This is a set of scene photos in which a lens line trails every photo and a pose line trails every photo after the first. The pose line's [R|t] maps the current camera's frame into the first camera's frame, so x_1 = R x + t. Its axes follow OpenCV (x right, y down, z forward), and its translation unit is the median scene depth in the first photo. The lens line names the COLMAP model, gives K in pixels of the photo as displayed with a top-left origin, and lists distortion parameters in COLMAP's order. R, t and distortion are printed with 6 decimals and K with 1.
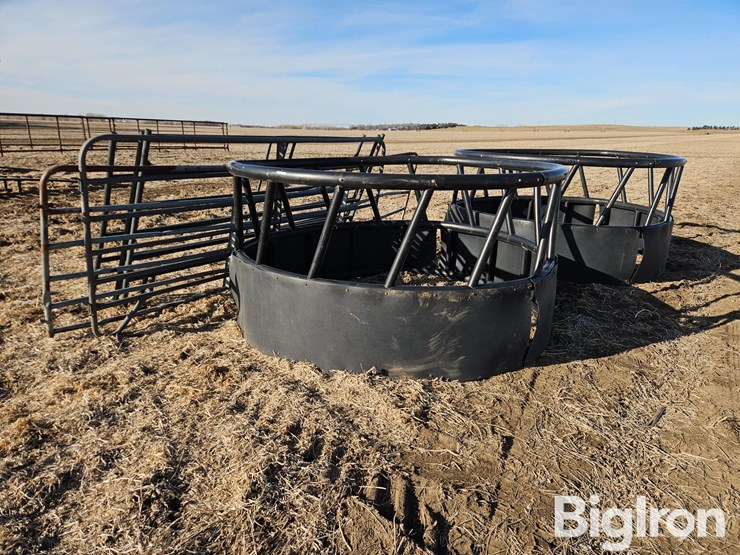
lens RADIAL K [[496.1, 0, 365.1], [0, 496.1, 276.6], [0, 0, 1]] dist [0.073137, -0.057208]
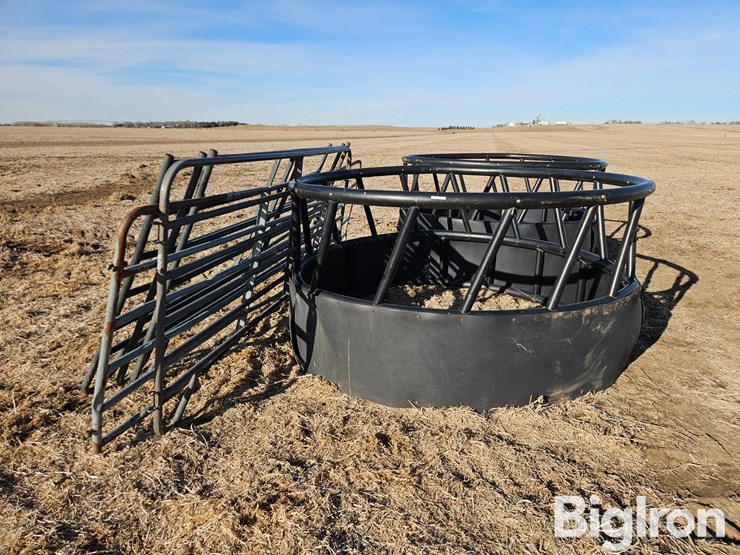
lens RADIAL K [[497.4, 0, 377.0], [0, 497.4, 273.7], [0, 0, 1]] dist [0.073182, -0.054210]
pose [[0.906810, -0.121435, 0.403669, -0.429009], [0.122844, 0.992171, 0.022515, -0.074114], [-0.403243, 0.029172, 0.914628, 0.170424]]
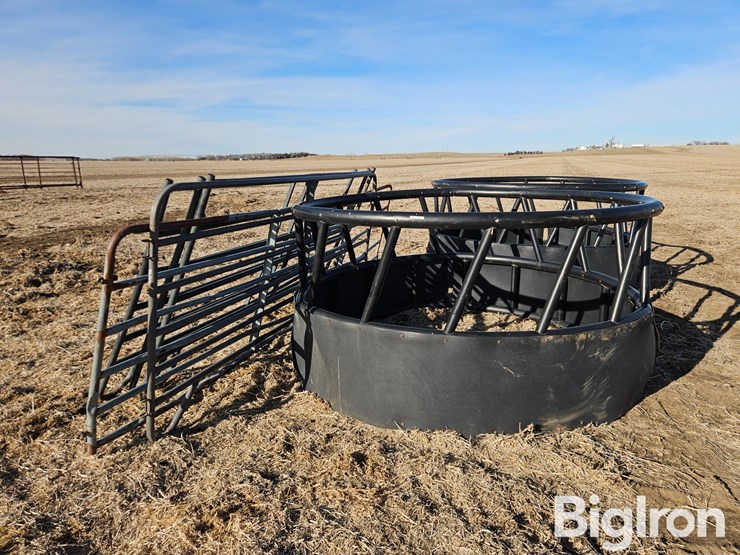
lens RADIAL K [[496.1, 0, 370.9], [0, 496.1, 273.0], [0, 0, 1]] dist [0.073137, -0.057208]
pose [[0.955923, -0.088740, 0.279887, -0.339050], [0.105510, 0.993381, -0.045402, -0.054250], [-0.274006, 0.072932, 0.958959, 0.130496]]
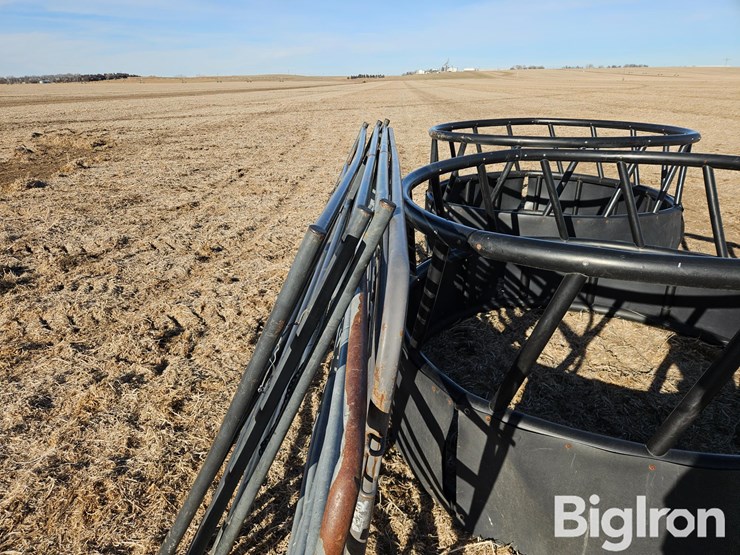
lens RADIAL K [[496.1, 0, 366.3], [0, 496.1, 276.7], [0, 0, 1]] dist [0.073137, -0.057208]
pose [[0.831151, -0.226339, 0.507896, -0.508895], [0.180922, 0.973784, 0.137885, -0.237149], [-0.525790, -0.022714, 0.850311, 0.576815]]
